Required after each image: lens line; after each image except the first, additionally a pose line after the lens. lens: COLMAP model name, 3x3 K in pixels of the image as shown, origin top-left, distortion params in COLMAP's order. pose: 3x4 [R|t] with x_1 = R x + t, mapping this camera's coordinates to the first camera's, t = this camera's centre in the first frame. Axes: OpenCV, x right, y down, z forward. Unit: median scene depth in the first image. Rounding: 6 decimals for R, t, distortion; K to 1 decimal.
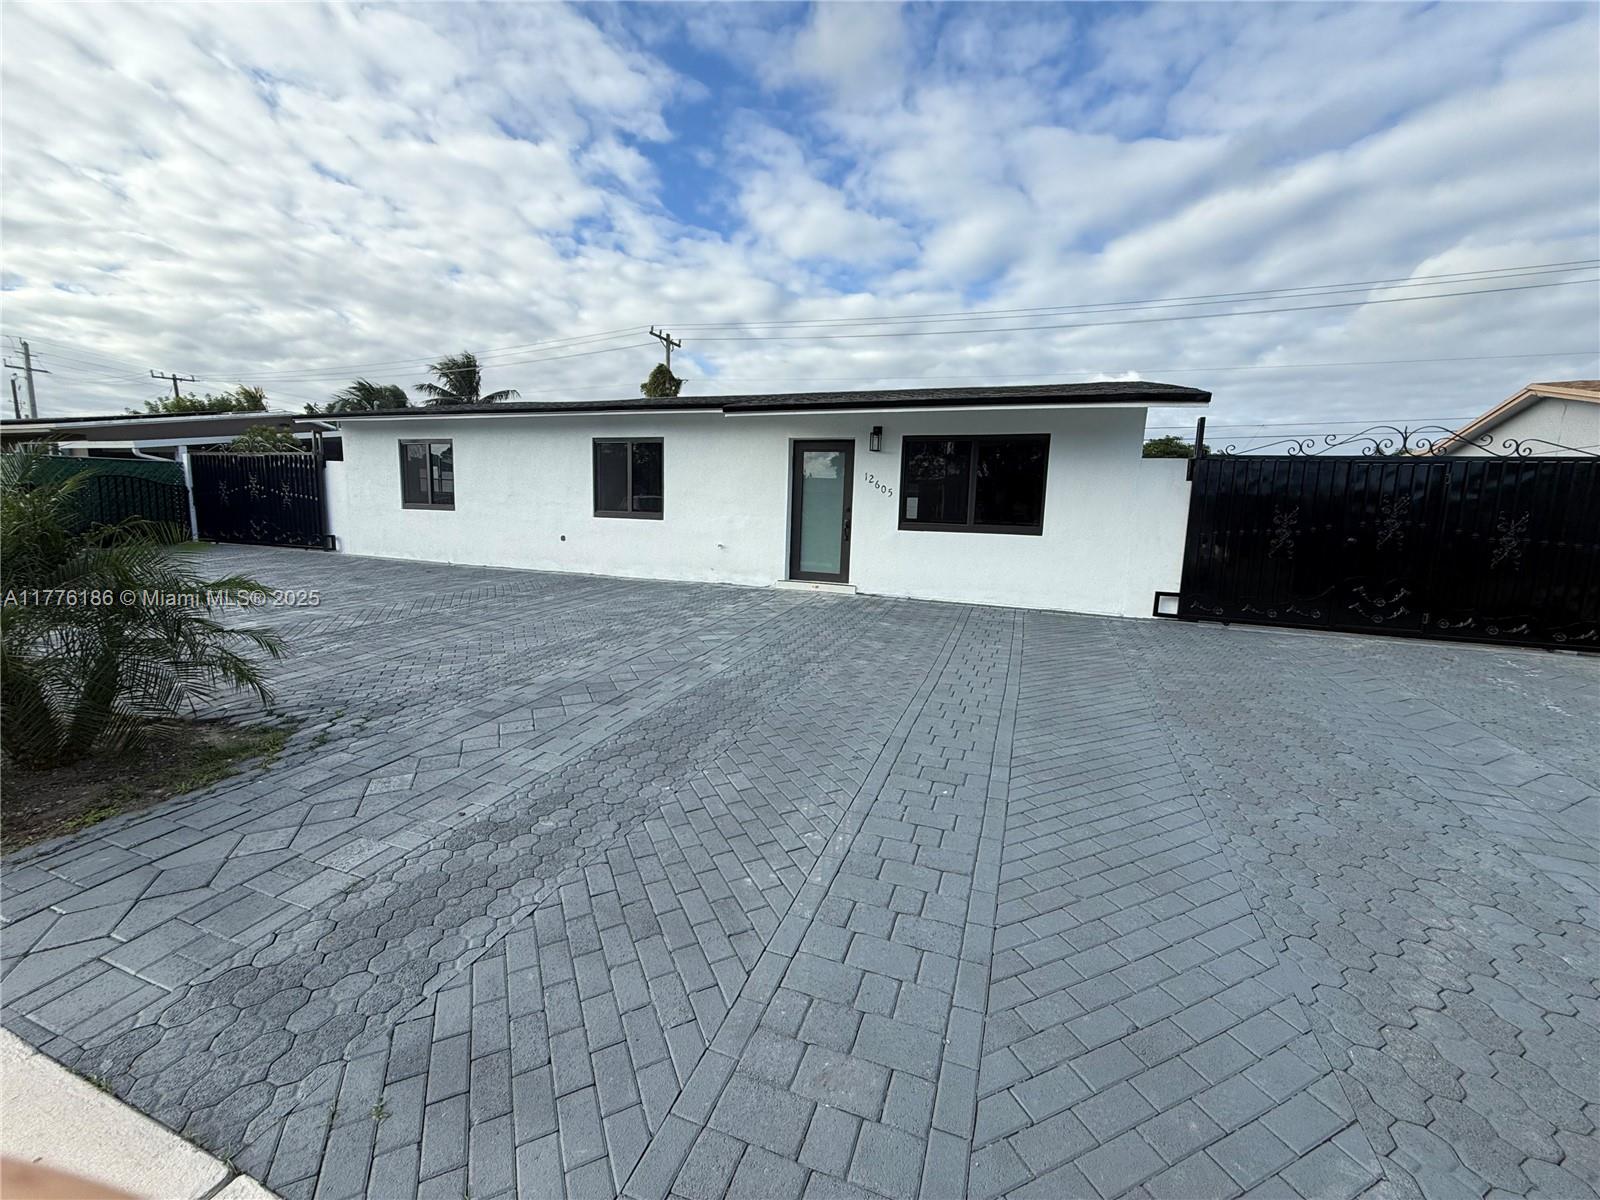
lens RADIAL K [[638.9, 0, 801.8], [0, 638.9, 597.0], [0, 0, 1]] dist [-0.006656, 0.000486]
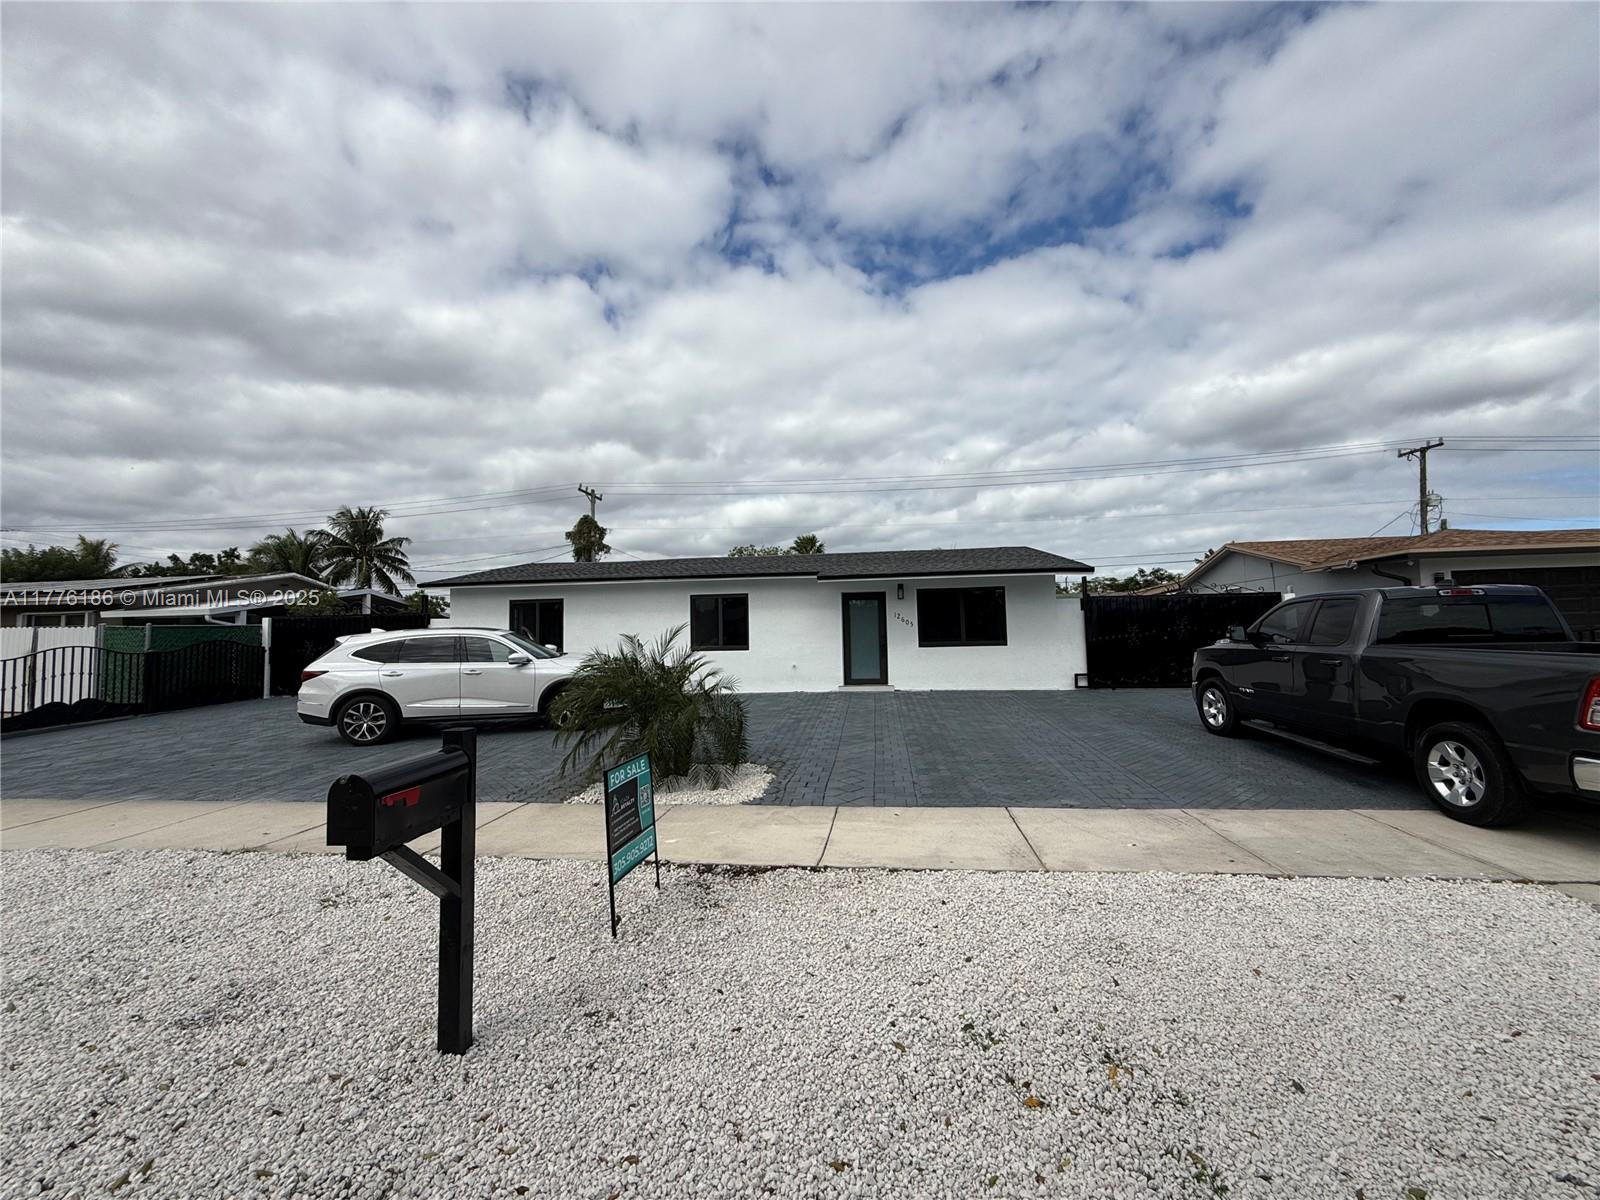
lens RADIAL K [[638.9, 0, 801.0], [0, 638.9, 597.1], [0, 0, 1]] dist [-0.006656, 0.000486]
pose [[0.970524, -0.038828, 0.237855, -0.496183], [0.083982, 0.979562, -0.182769, 0.035576], [-0.225898, 0.197358, 0.953950, -0.459510]]
